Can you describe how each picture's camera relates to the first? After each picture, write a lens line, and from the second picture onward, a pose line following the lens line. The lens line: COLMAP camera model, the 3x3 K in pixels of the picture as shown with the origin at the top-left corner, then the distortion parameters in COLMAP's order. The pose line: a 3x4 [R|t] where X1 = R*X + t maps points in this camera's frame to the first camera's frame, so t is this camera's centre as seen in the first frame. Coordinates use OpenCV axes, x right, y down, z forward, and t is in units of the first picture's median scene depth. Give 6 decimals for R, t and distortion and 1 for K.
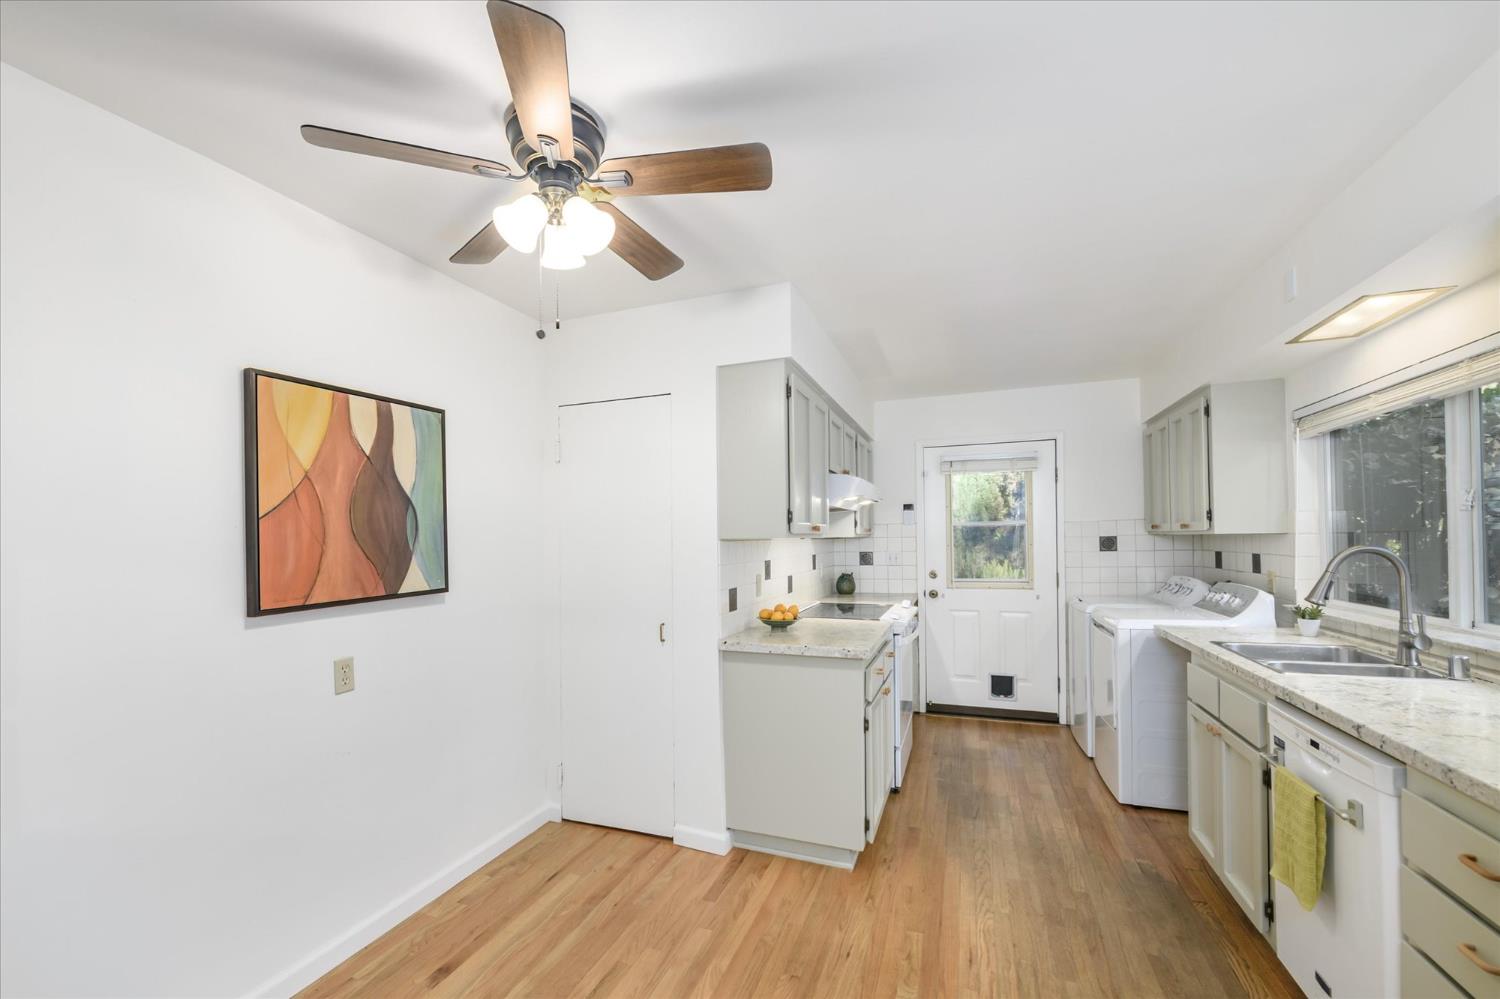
lens RADIAL K [[629.7, 0, 725.3], [0, 629.7, 531.7], [0, 0, 1]] dist [-0.011415, -0.000998]
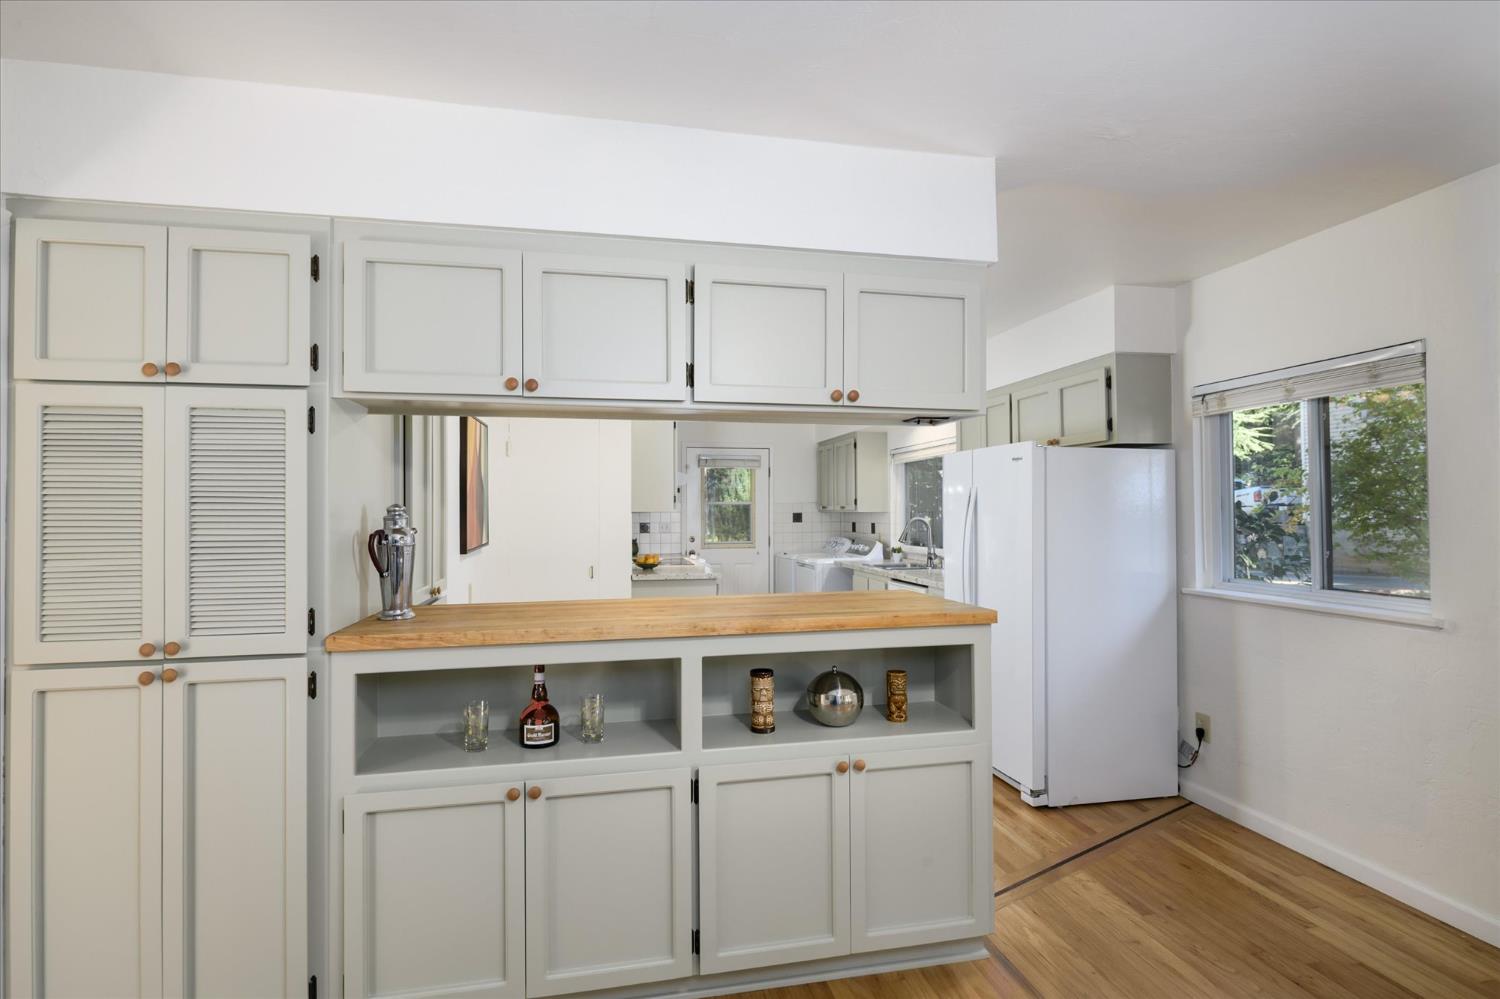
lens RADIAL K [[741.5, 0, 757.0], [0, 741.5, 496.4], [0, 0, 1]] dist [0.000362, -0.000012]
pose [[0.827521, 0.022000, 0.561003, -0.709538], [-0.014930, 0.999741, -0.017182, -0.001186], [-0.561236, 0.005843, 0.827635, -0.664625]]
